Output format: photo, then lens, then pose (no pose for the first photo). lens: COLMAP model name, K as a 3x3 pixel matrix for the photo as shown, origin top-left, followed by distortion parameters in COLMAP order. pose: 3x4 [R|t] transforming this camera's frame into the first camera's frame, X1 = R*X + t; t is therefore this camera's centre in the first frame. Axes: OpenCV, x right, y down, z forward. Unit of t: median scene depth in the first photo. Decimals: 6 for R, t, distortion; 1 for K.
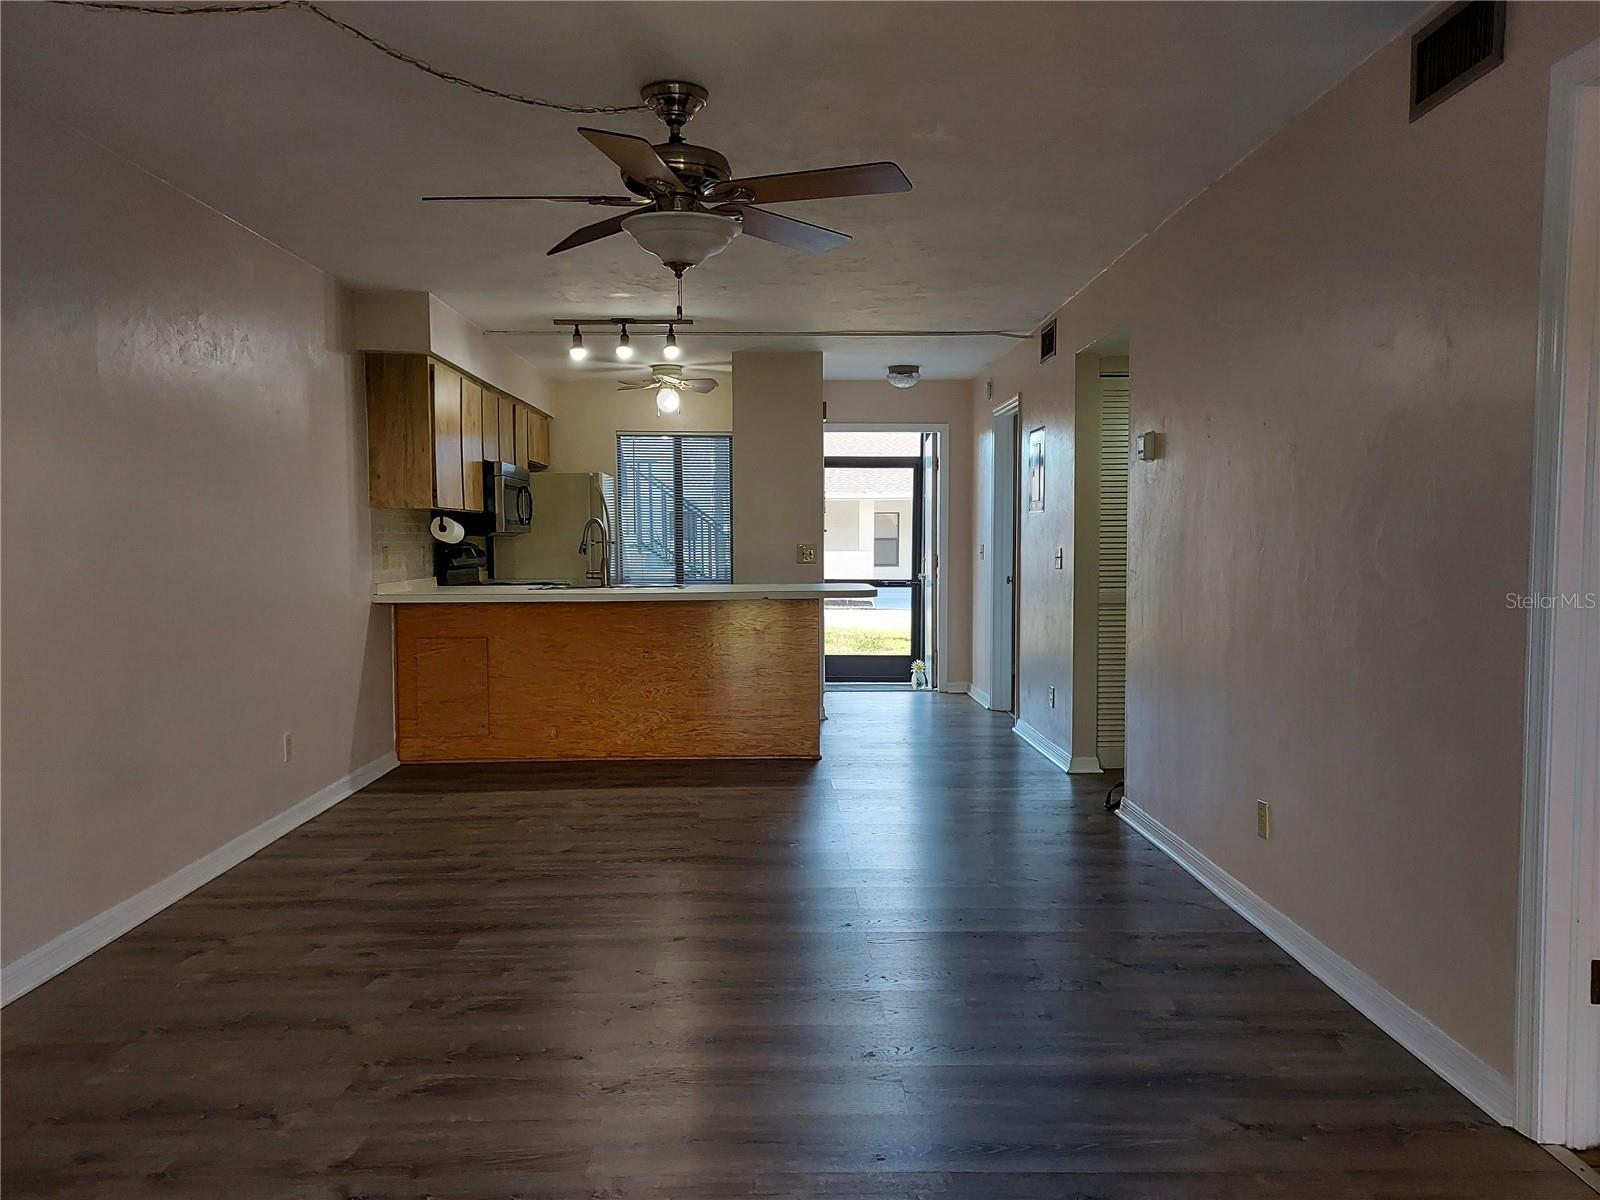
lens RADIAL K [[1167.2, 0, 810.7], [0, 1167.2, 599.7], [0, 0, 1]] dist [0.047685, -0.008424]
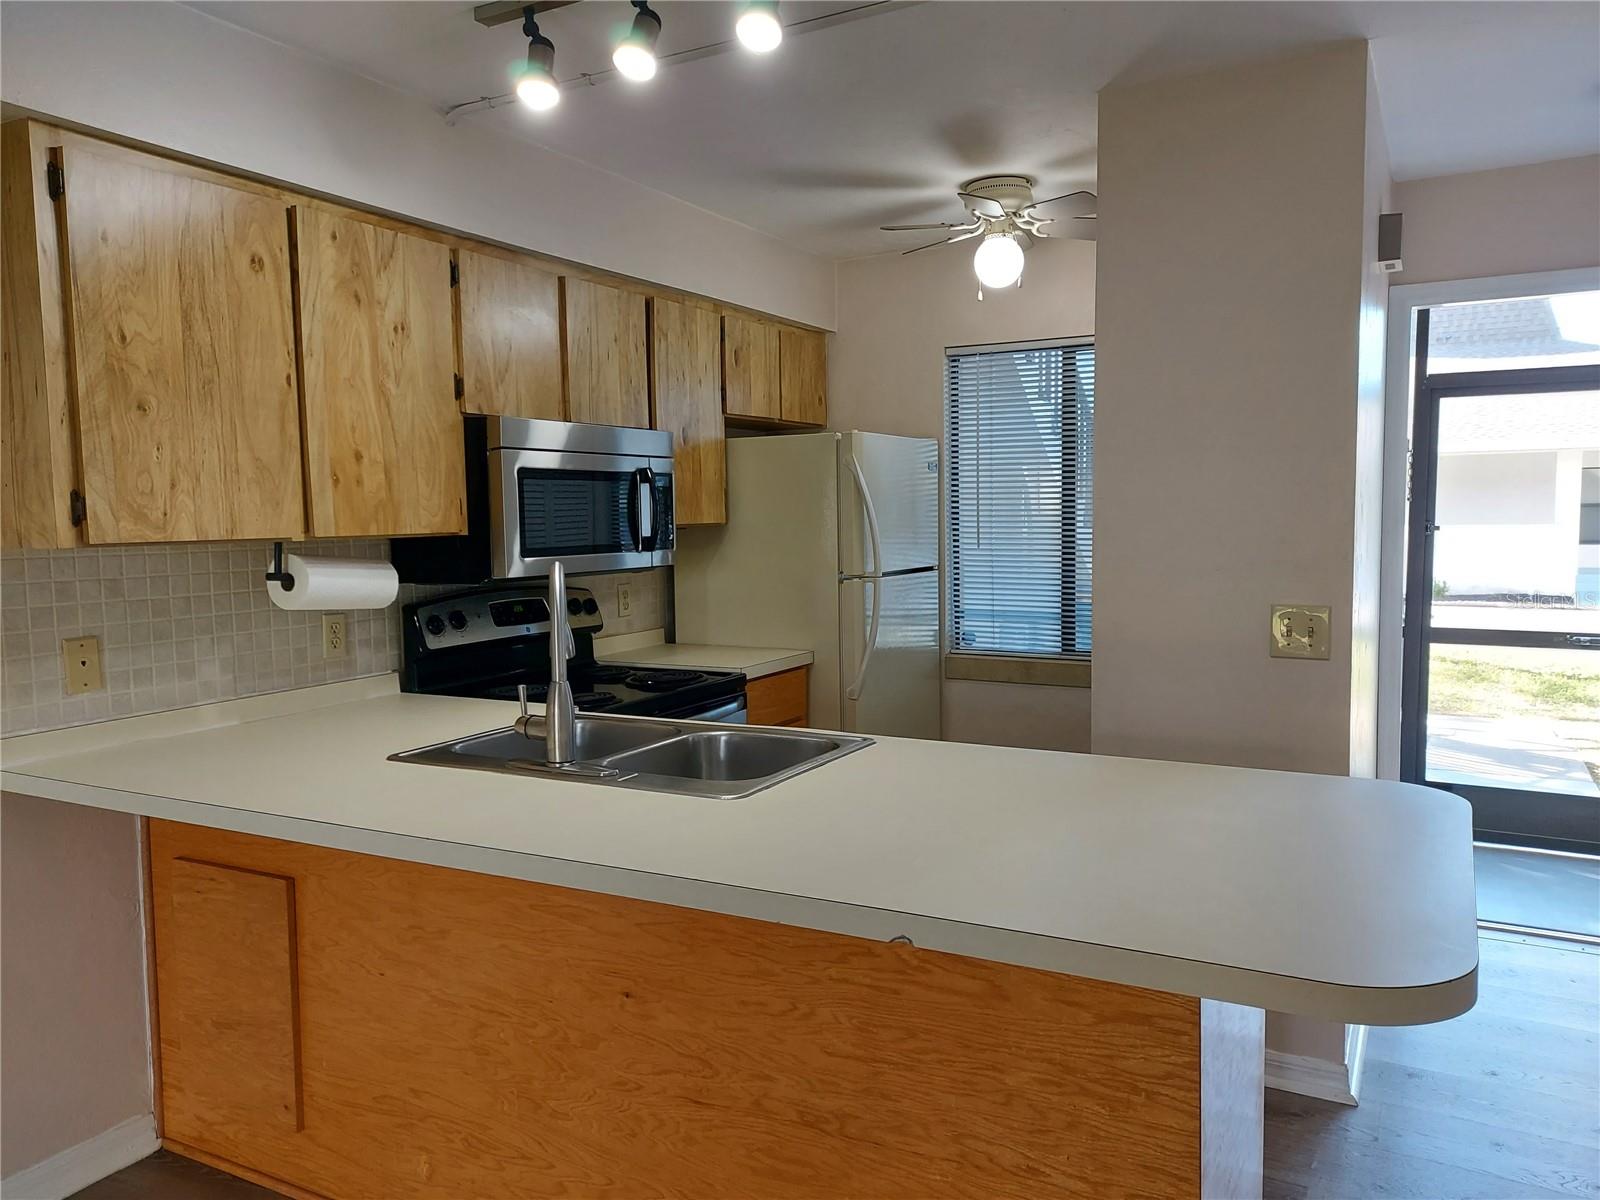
lens RADIAL K [[1167.2, 0, 810.7], [0, 1167.2, 599.7], [0, 0, 1]] dist [0.047685, -0.008424]
pose [[0.866542, 0.030076, -0.498198, 0.056657], [-0.014233, 0.999266, 0.035568, -0.073024], [0.498902, -0.023730, 0.866333, 0.738377]]
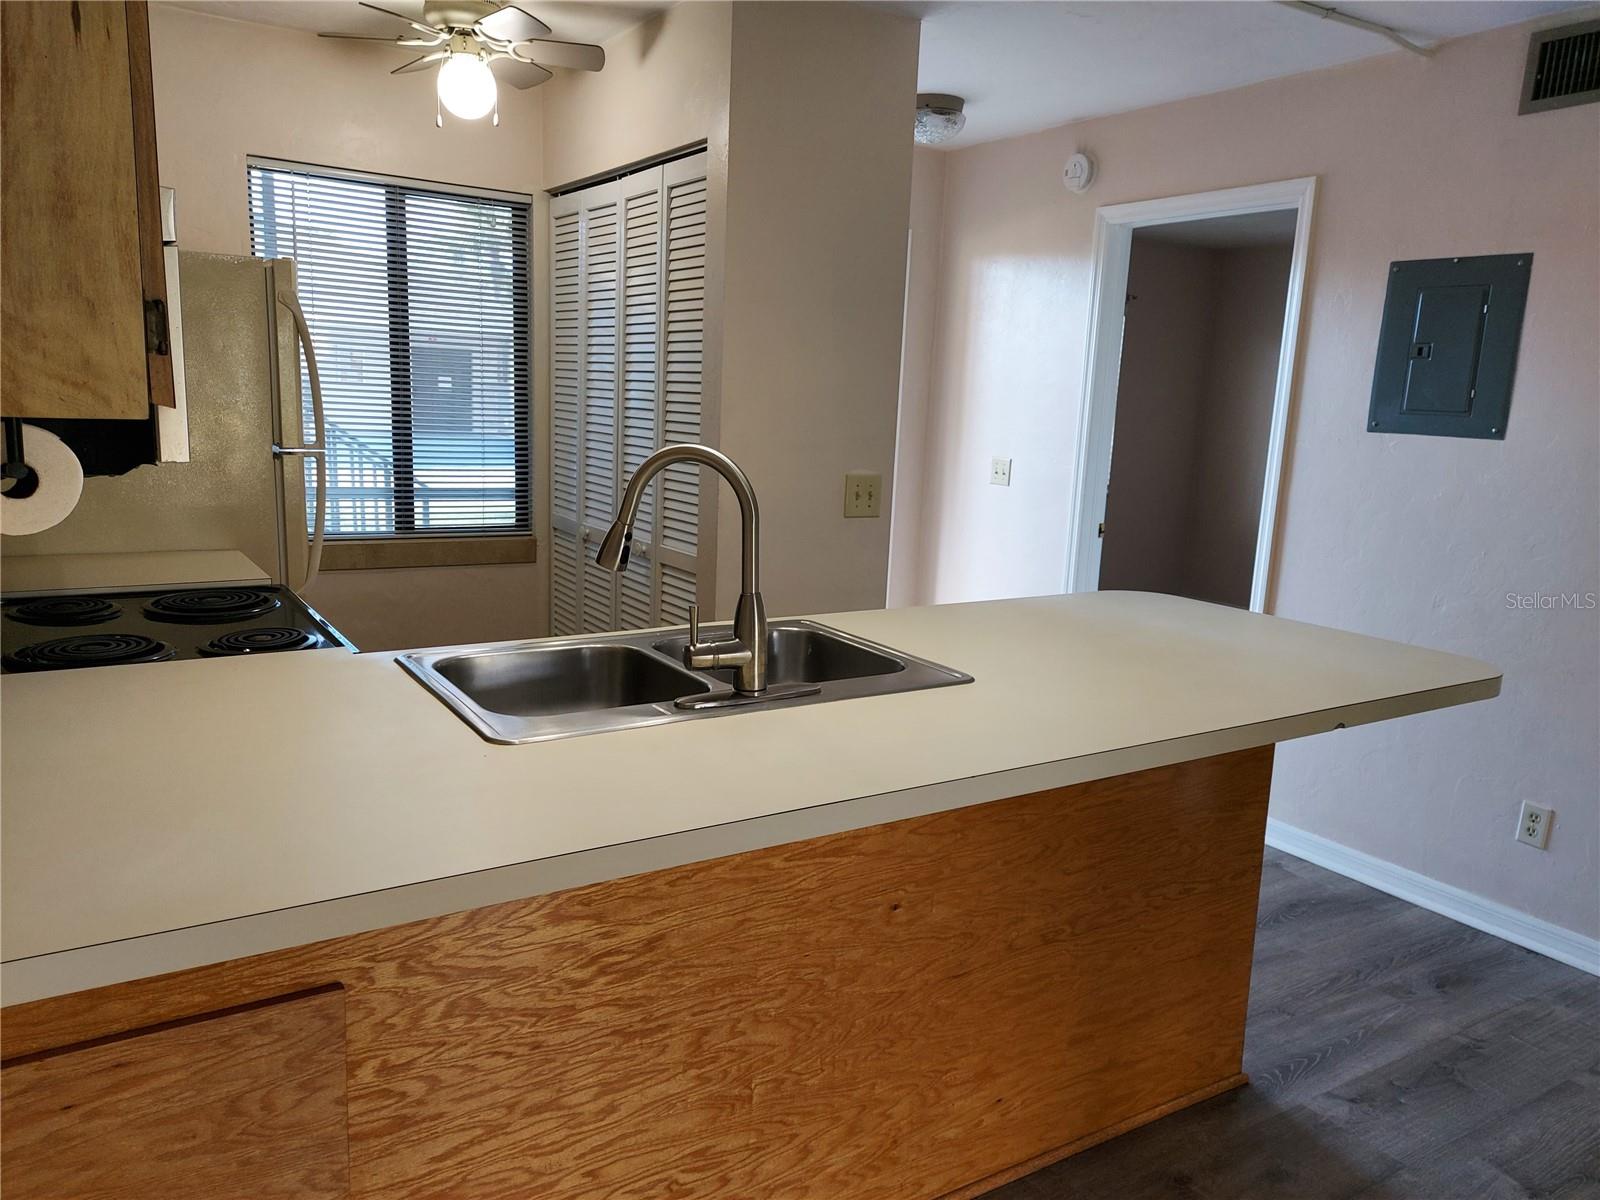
lens RADIAL K [[1167.2, 0, 810.7], [0, 1167.2, 599.7], [0, 0, 1]] dist [0.047685, -0.008424]
pose [[0.850998, -0.051125, 0.522675, -0.308652], [-0.021959, 0.990916, 0.132678, -0.071752], [-0.524710, -0.124386, 0.842144, 0.754417]]
